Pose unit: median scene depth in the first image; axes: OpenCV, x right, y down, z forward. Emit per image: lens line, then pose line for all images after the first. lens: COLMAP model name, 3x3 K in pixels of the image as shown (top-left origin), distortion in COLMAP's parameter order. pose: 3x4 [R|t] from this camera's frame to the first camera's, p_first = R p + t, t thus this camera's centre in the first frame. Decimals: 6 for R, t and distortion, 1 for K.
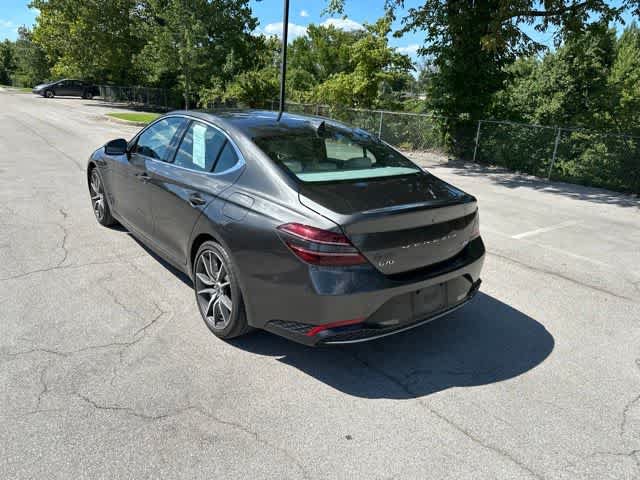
lens RADIAL K [[457.2, 0, 319.5], [0, 457.2, 235.3], [0, 0, 1]] dist [0.034872, -0.040479]
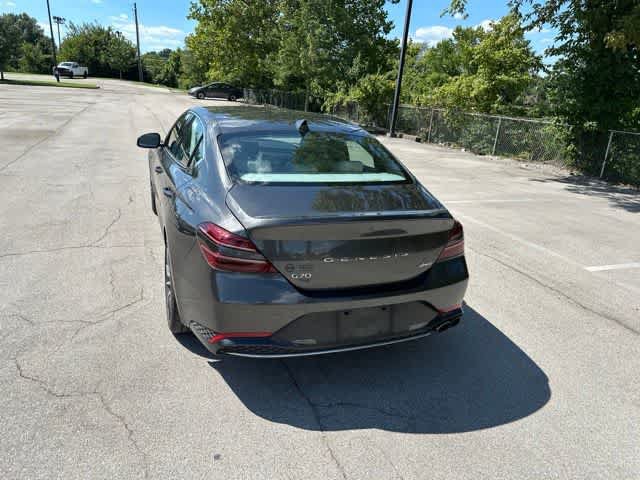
lens RADIAL K [[457.2, 0, 319.5], [0, 457.2, 235.3], [0, 0, 1]] dist [0.034872, -0.040479]
pose [[0.954902, 0.097731, -0.280378, 0.082919], [-0.100241, 0.994948, 0.005412, -0.005394], [0.279490, 0.022937, 0.959875, 0.027333]]
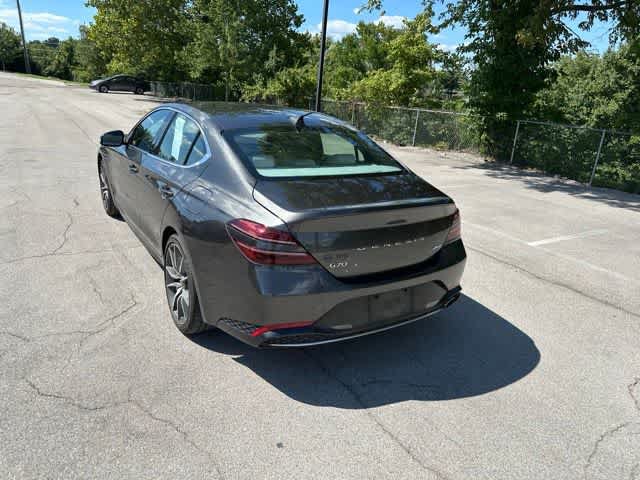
lens RADIAL K [[457.2, 0, 319.5], [0, 457.2, 235.3], [0, 0, 1]] dist [0.034872, -0.040479]
pose [[0.994406, 0.041429, -0.097158, 0.038301], [-0.041041, 0.999140, 0.005991, -0.000930], [0.097322, -0.001970, 0.995251, 0.010043]]
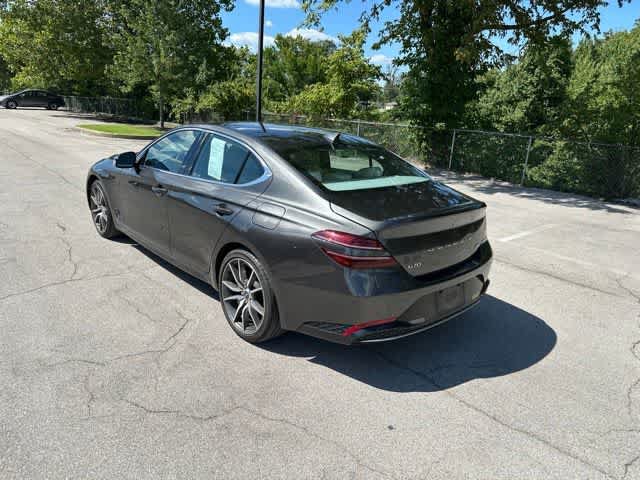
lens RADIAL K [[456.9, 0, 320.0], [0, 456.9, 240.0], [0, 0, 1]] dist [0.042884, -0.048223]
pose [[0.997472, -0.023388, 0.067103, -0.028375], [0.024036, 0.999672, -0.008876, 0.001054], [-0.066874, 0.010466, 0.997707, -0.011719]]
